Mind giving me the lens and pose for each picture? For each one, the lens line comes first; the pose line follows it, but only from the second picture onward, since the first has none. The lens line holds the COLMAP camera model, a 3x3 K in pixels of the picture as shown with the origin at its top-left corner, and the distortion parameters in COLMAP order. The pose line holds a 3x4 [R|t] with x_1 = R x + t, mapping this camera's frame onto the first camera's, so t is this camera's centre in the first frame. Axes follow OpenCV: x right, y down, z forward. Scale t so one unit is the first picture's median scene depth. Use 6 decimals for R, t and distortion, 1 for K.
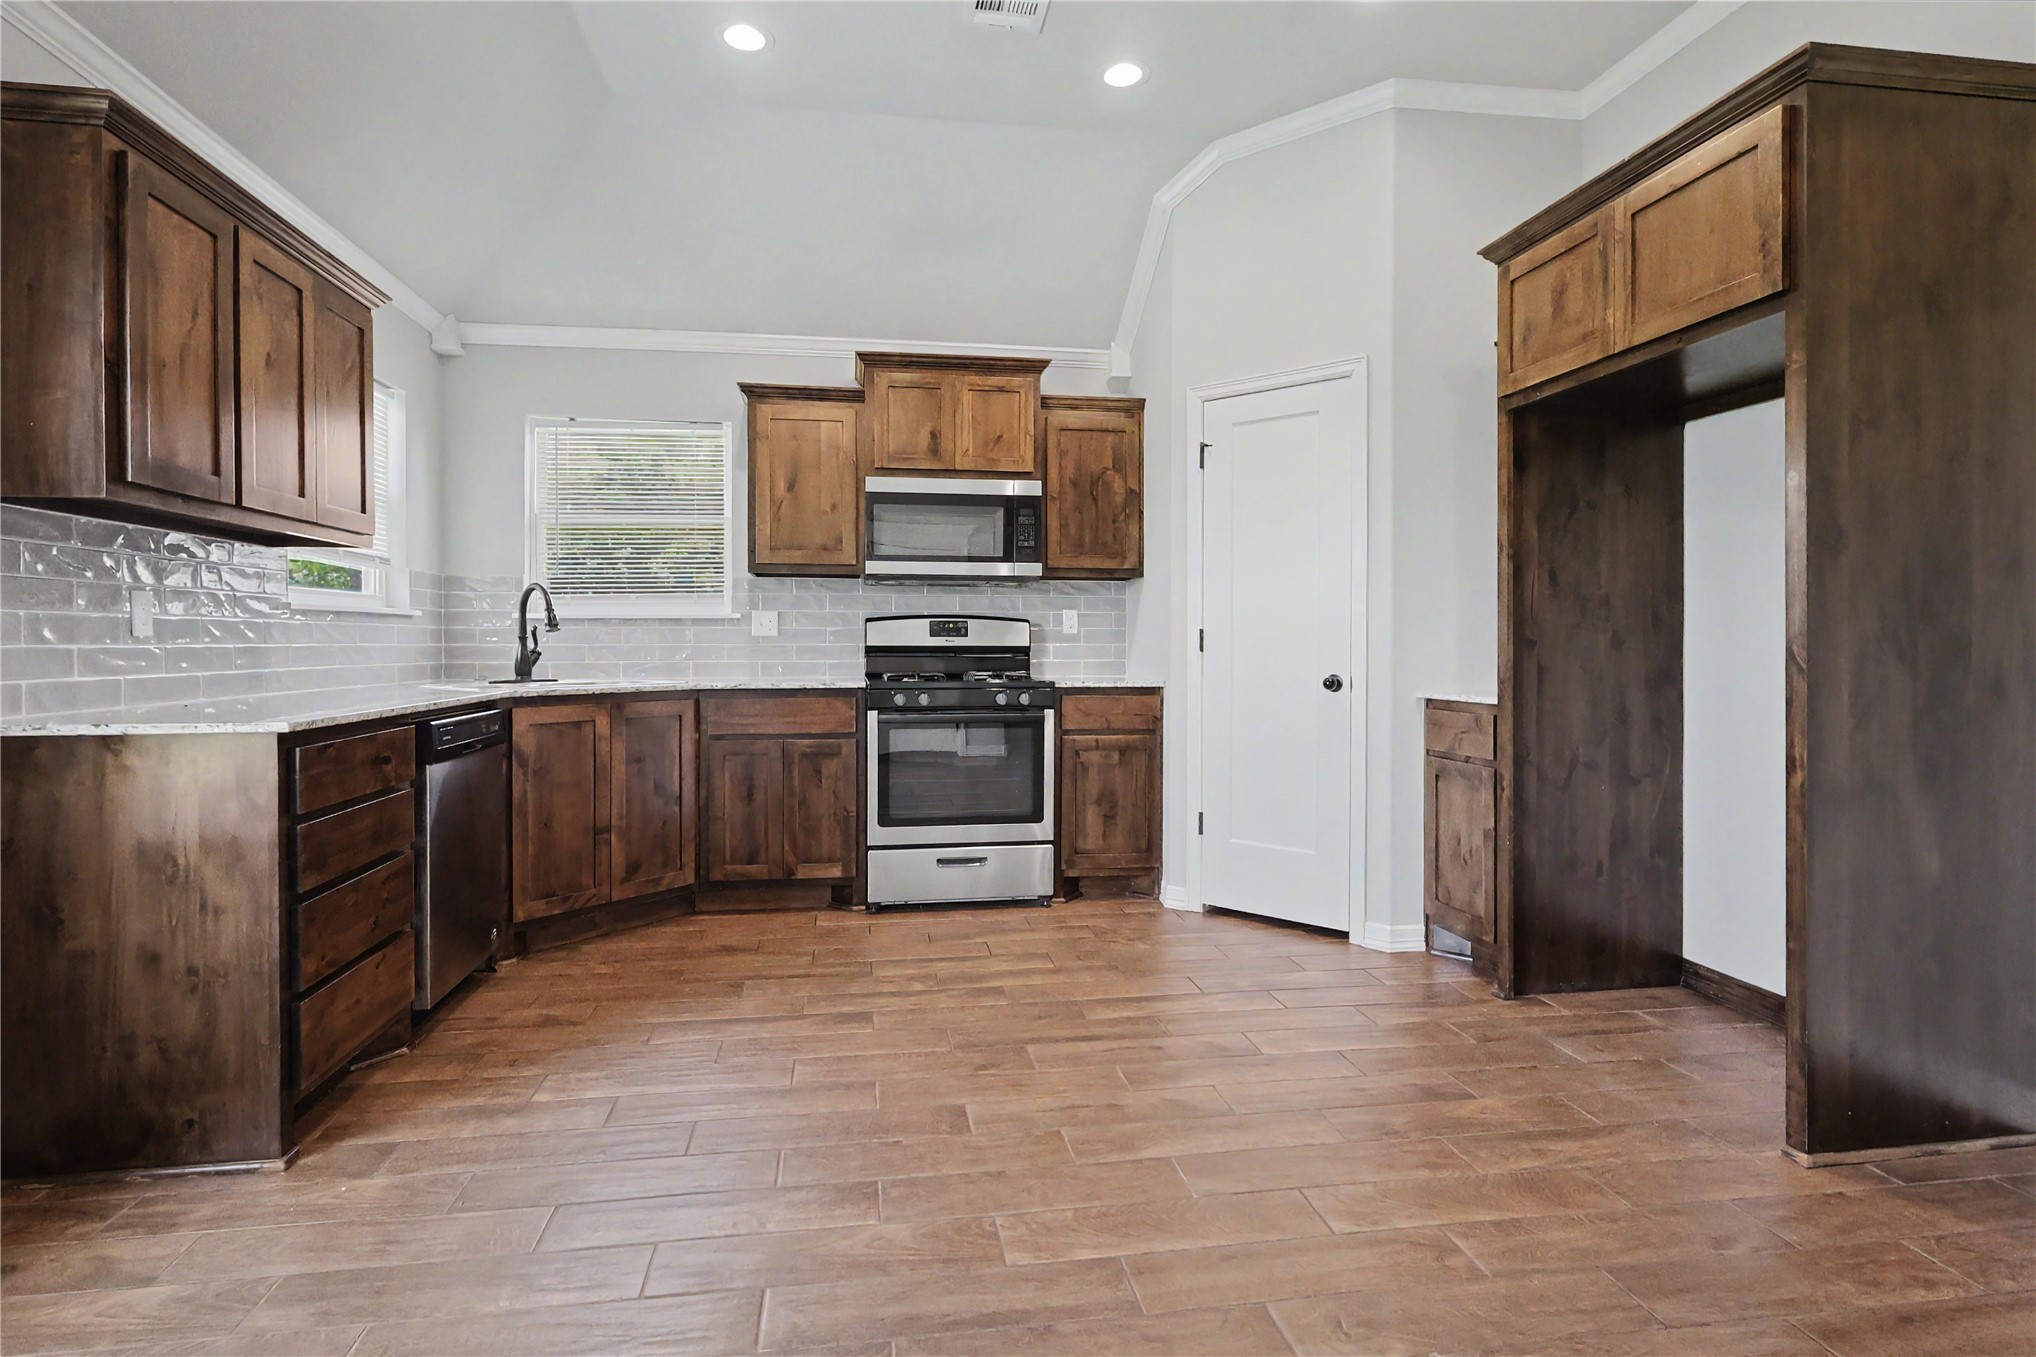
lens RADIAL K [[1017.1, 0, 1012.8], [0, 1017.1, 655.3], [0, 0, 1]] dist [-0.000388, -0.000864]
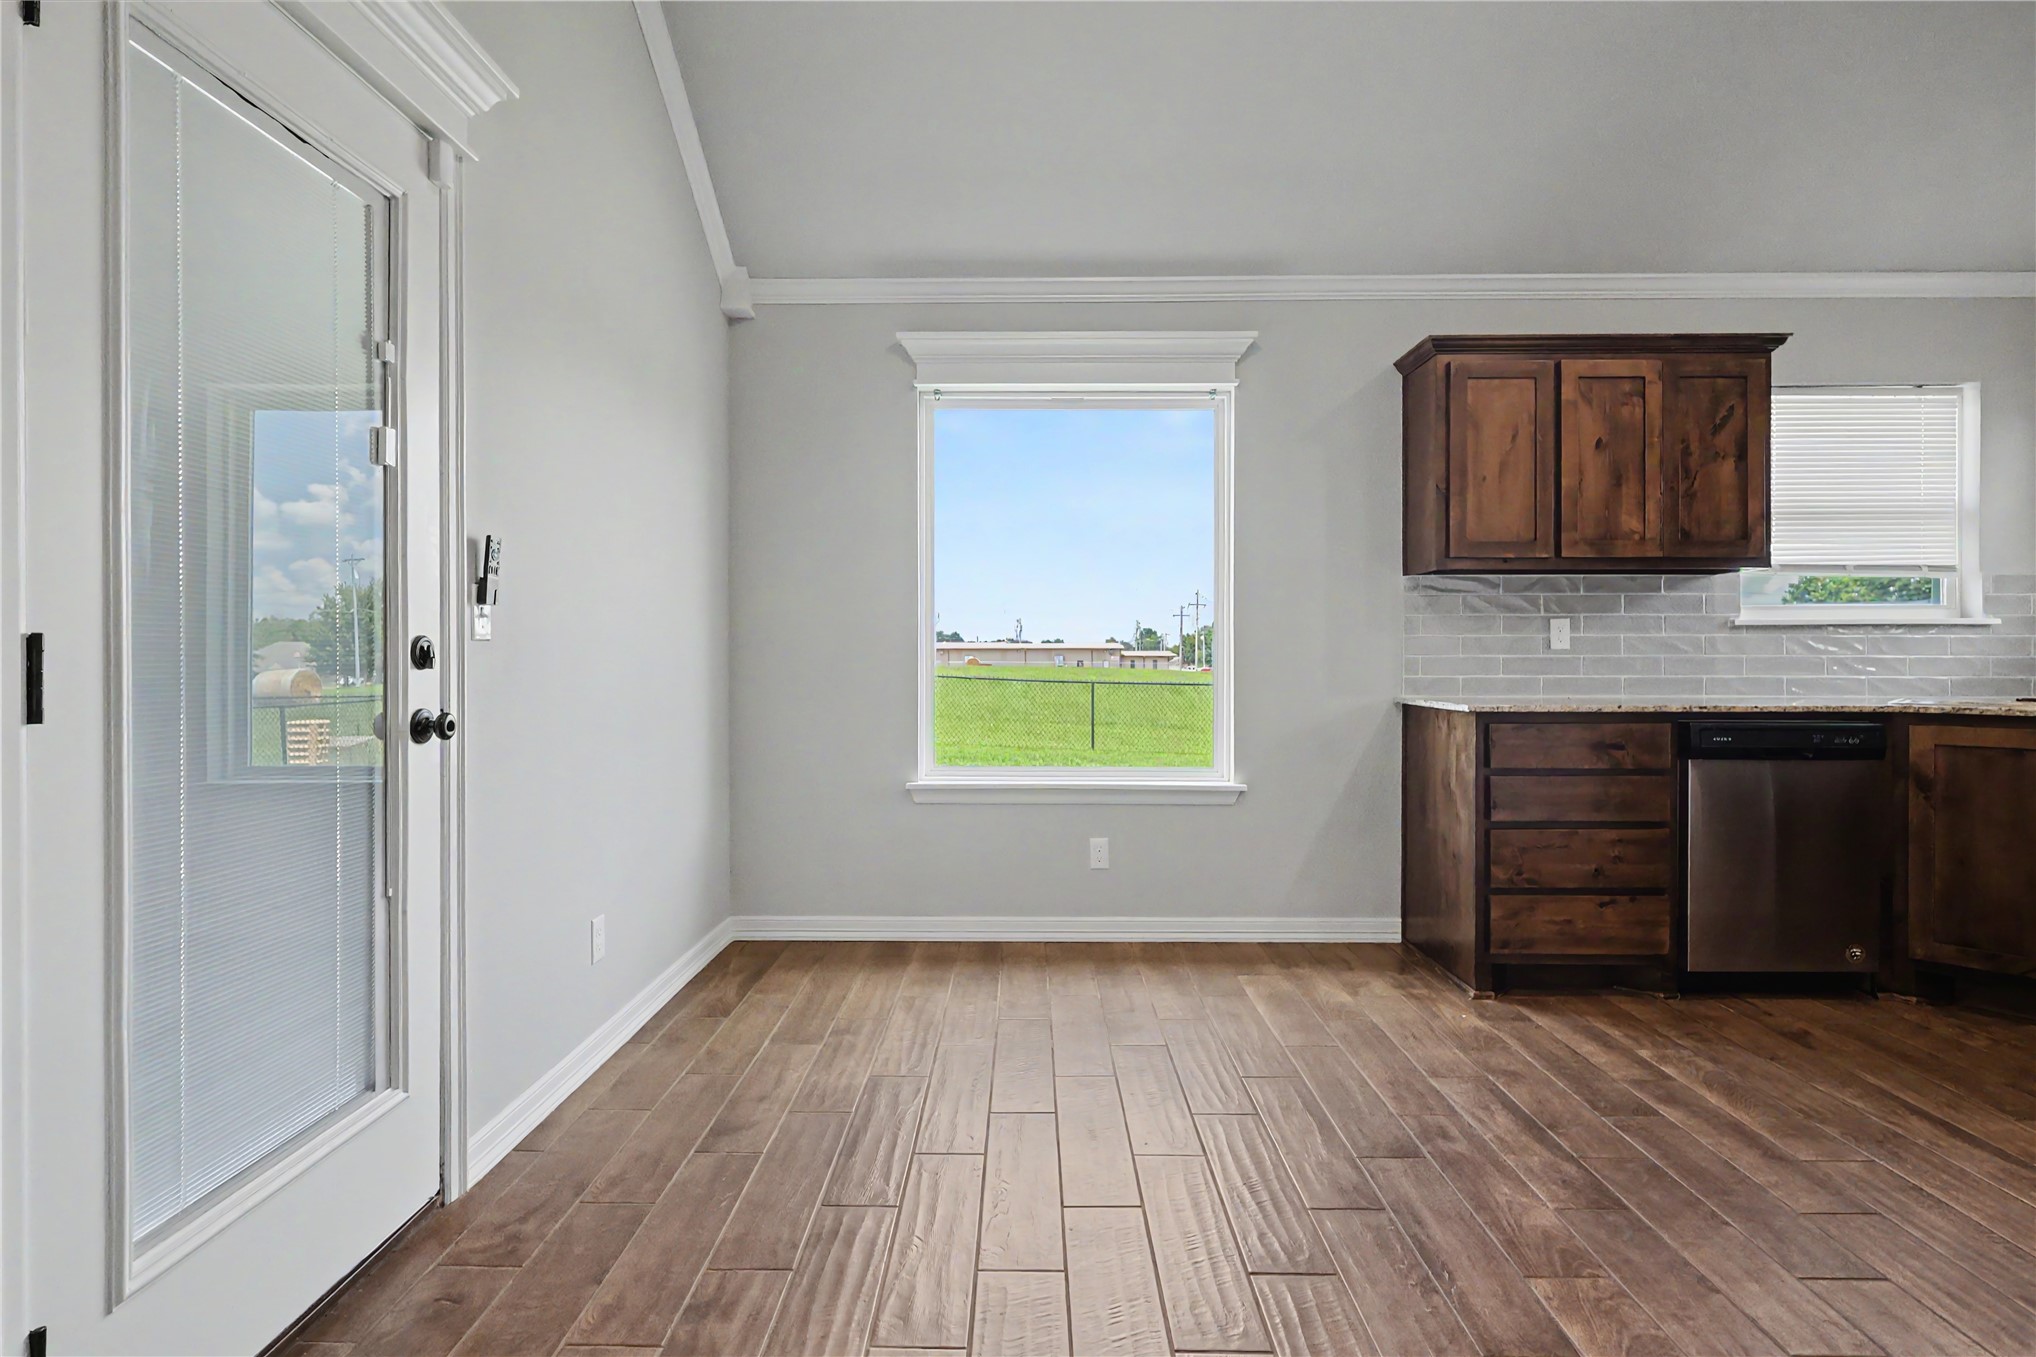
lens RADIAL K [[1017.1, 0, 1012.8], [0, 1017.1, 655.3], [0, 0, 1]] dist [-0.000388, -0.000864]
pose [[-0.162673, 0.006025, -0.986662, 0.750958], [-0.014578, 0.999858, 0.008509, -0.009958], [0.986572, 0.015768, -0.162562, 0.465368]]
